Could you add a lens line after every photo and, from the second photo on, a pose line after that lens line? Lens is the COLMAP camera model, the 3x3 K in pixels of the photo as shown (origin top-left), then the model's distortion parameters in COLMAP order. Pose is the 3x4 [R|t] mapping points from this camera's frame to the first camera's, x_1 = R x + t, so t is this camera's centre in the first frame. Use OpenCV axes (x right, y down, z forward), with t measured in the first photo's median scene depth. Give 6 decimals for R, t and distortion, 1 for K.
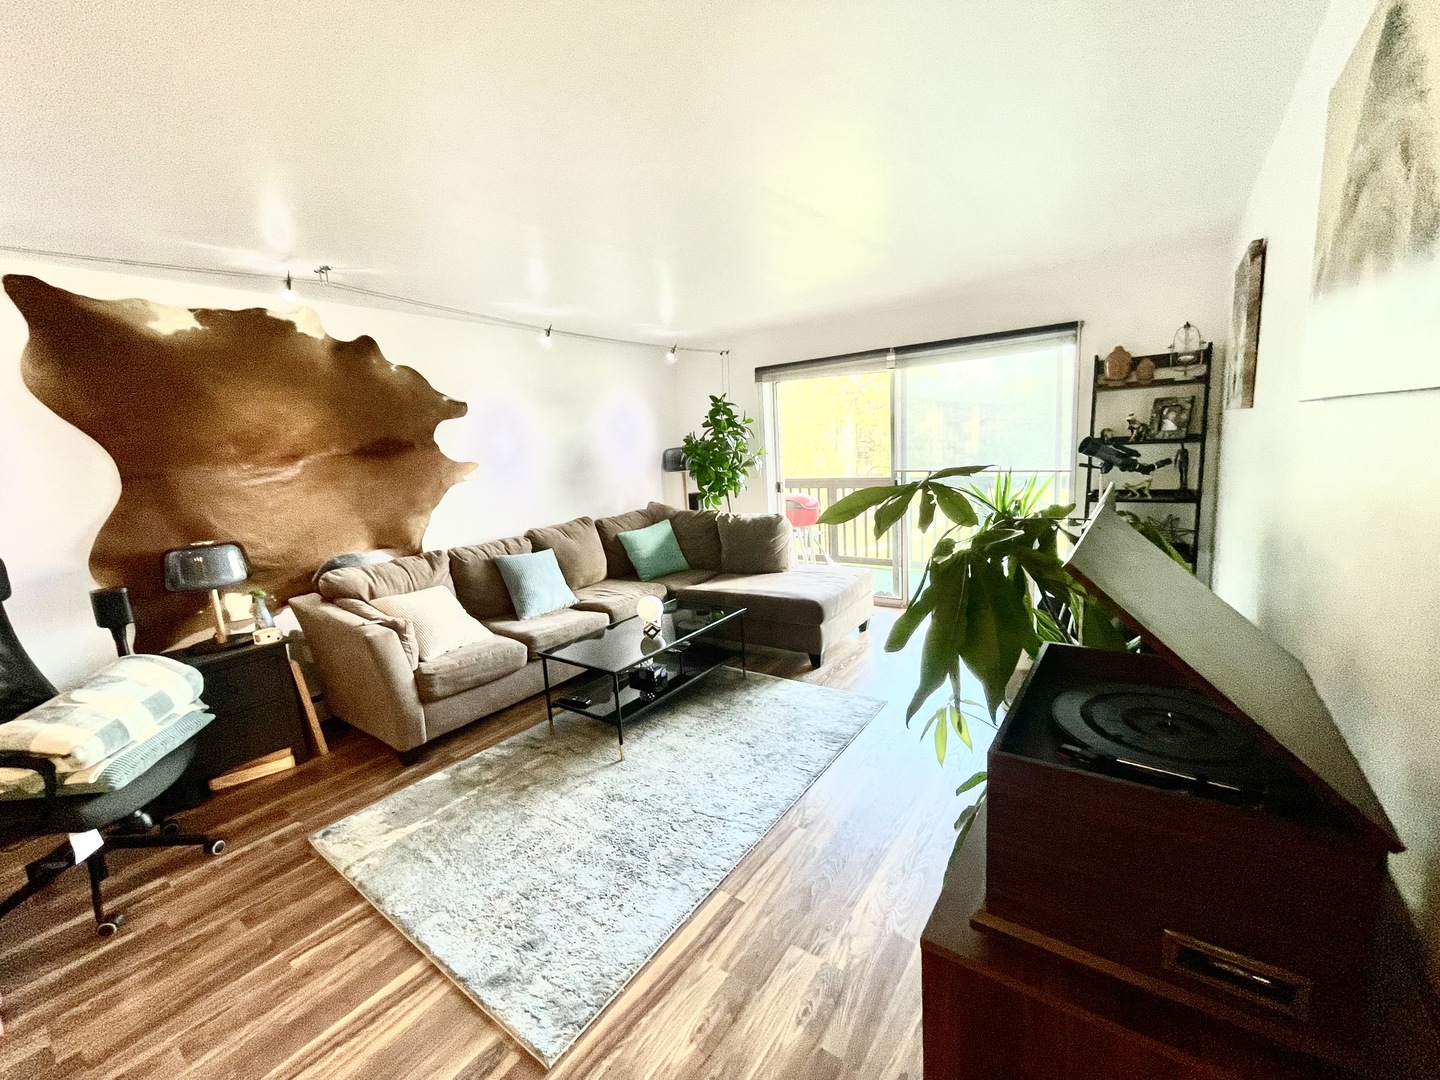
lens RADIAL K [[586.5, 0, 713.7], [0, 586.5, 543.7], [0, 0, 1]] dist [-0.003997, -0.000021]
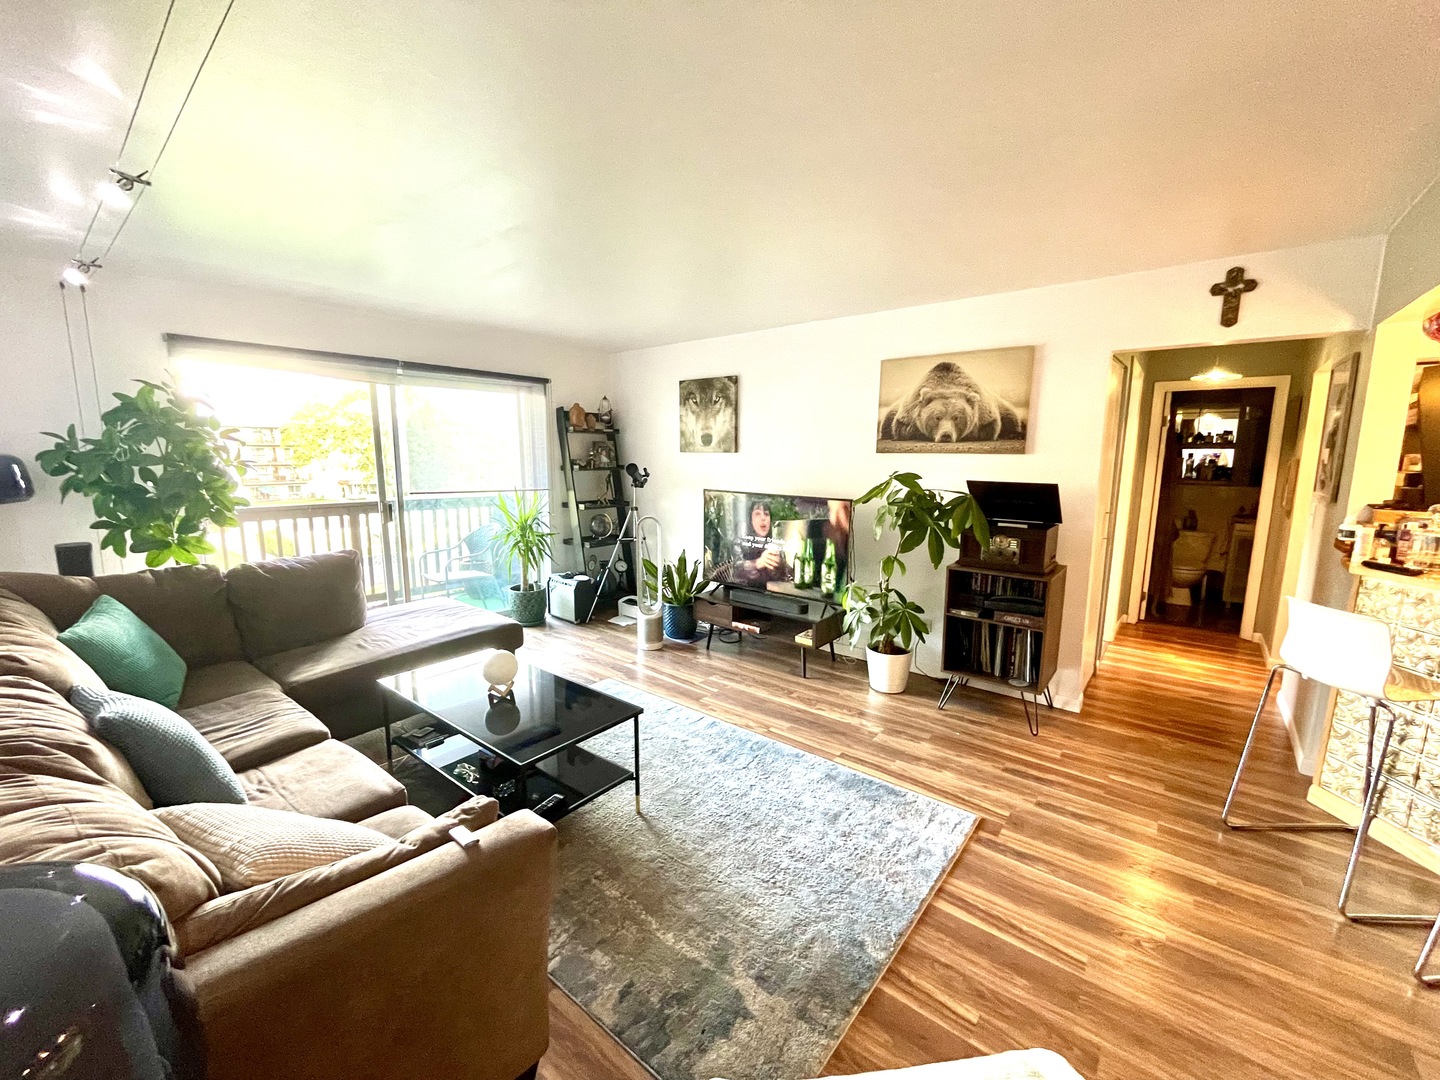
lens RADIAL K [[586.5, 0, 714.5], [0, 586.5, 544.1], [0, 0, 1]] dist [-0.003997, -0.000021]
pose [[0.047946, -0.094922, 0.994329, -1.095014], [0.154773, 0.984157, 0.086488, -0.089226], [-0.986786, 0.149749, 0.061878, 0.866683]]
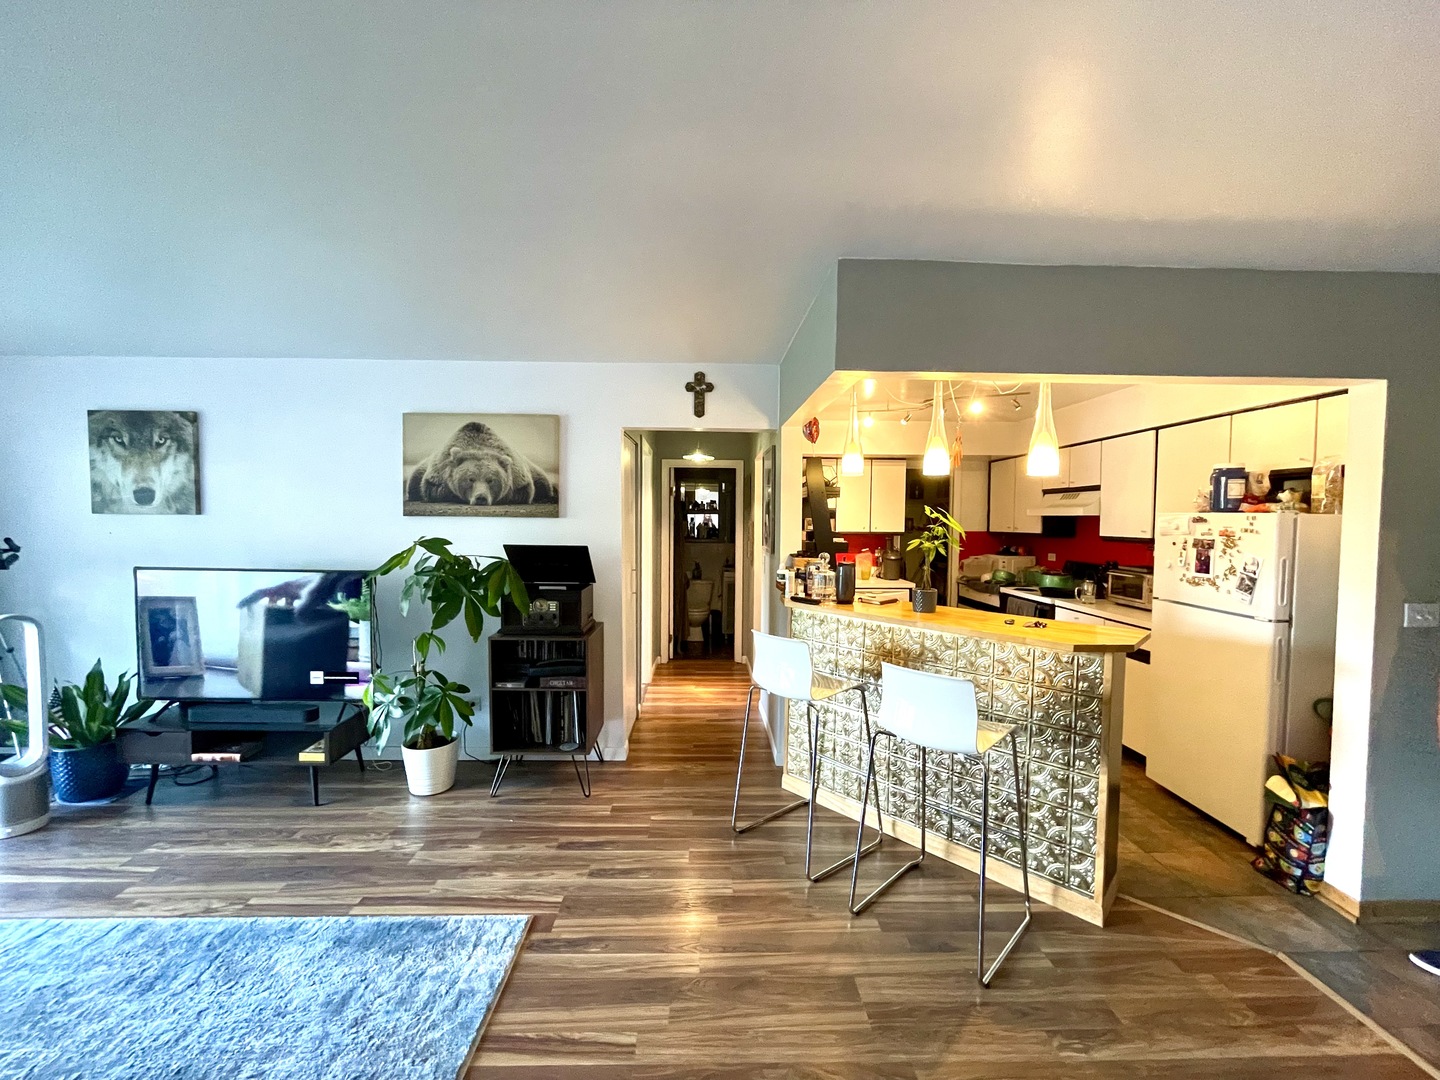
lens RADIAL K [[586.5, 0, 719.5], [0, 586.5, 542.5], [0, 0, 1]] dist [-0.003997, -0.000021]
pose [[-0.616602, 0.023076, 0.786937, -1.025365], [0.155820, 0.983373, 0.093256, -0.078319], [-0.771701, 0.180123, -0.609946, 0.778016]]
